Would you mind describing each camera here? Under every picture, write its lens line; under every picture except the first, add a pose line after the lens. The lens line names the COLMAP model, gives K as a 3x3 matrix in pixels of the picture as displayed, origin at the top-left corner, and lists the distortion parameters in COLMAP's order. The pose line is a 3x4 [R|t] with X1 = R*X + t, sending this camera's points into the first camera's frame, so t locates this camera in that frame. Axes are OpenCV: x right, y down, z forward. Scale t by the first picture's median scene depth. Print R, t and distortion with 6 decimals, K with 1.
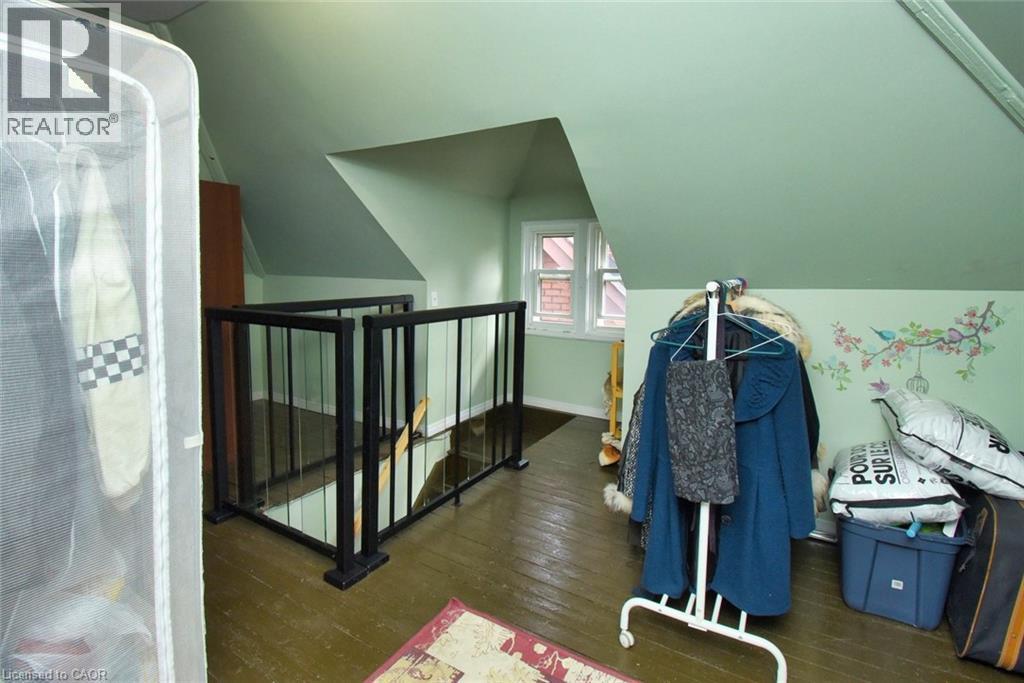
lens RADIAL K [[450.3, 0, 507.9], [0, 450.3, 345.2], [0, 0, 1]] dist [0.020358, -0.026450]
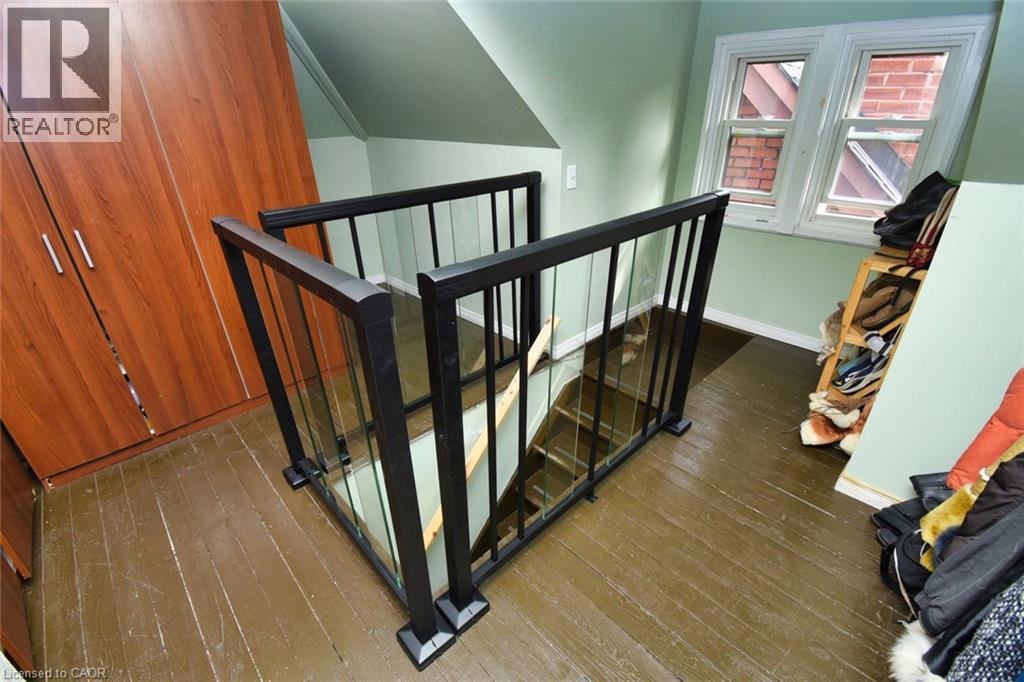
lens RADIAL K [[458.4, 0, 512.0], [0, 458.4, 341.0], [0, 0, 1]] dist [-0.033426, -0.000006]
pose [[0.958489, 0.102234, -0.266173, -0.040628], [-0.019908, 0.955228, 0.295201, -0.061195], [0.284435, -0.277648, 0.917610, 0.264827]]
